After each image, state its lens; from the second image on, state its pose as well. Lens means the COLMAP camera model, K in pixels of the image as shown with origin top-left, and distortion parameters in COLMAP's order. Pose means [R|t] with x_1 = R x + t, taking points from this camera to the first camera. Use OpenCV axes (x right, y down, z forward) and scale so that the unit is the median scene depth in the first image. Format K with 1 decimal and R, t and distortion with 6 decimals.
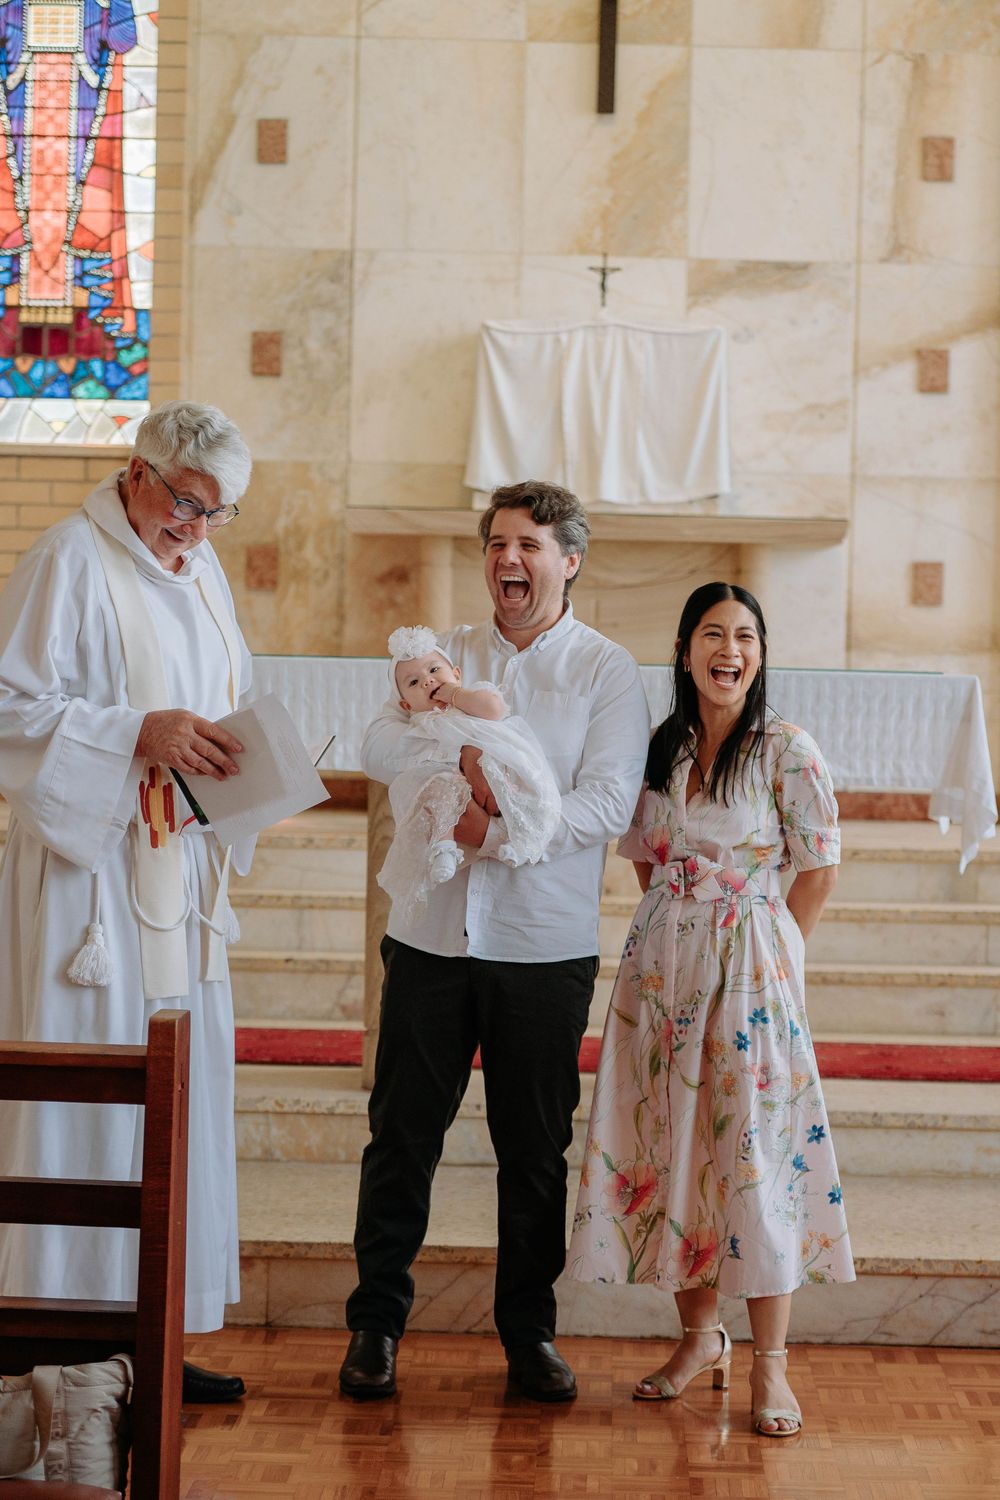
lens RADIAL K [[3822.7, 0, 500.4], [0, 3822.7, 749.3], [0, 0, 1]] dist [-0.147679, 0.000000]
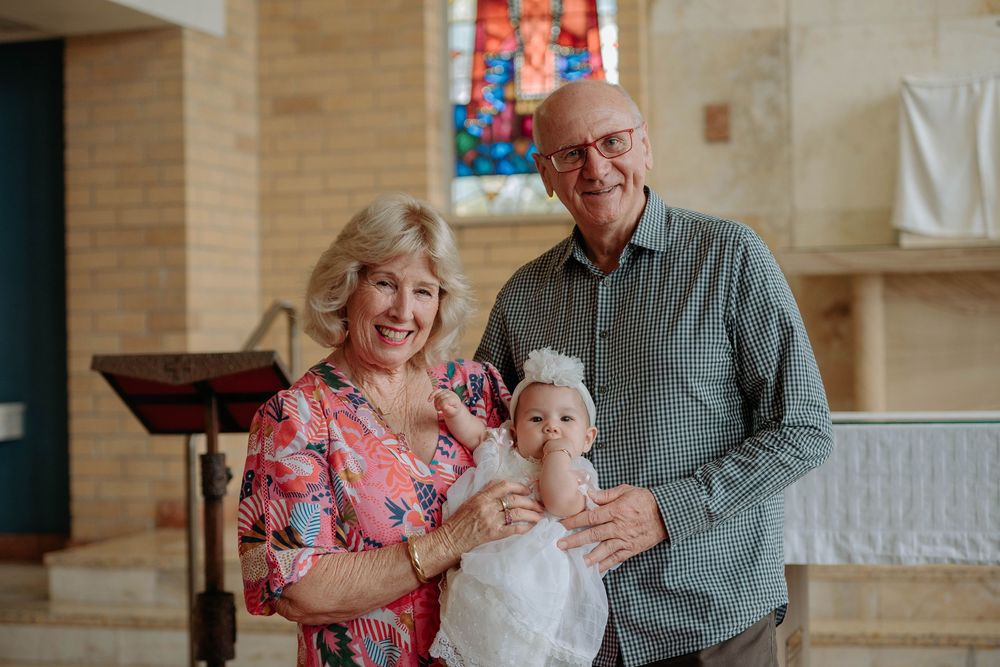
lens RADIAL K [[1973.6, 0, 500.0], [0, 1973.6, 334.9], [0, 0, 1]] dist [-0.086465, 0.000000]
pose [[0.965169, -0.044353, -0.257840, 0.025891], [0.036487, 0.998714, -0.035212, -0.021256], [0.259070, 0.024578, 0.965546, 0.411474]]
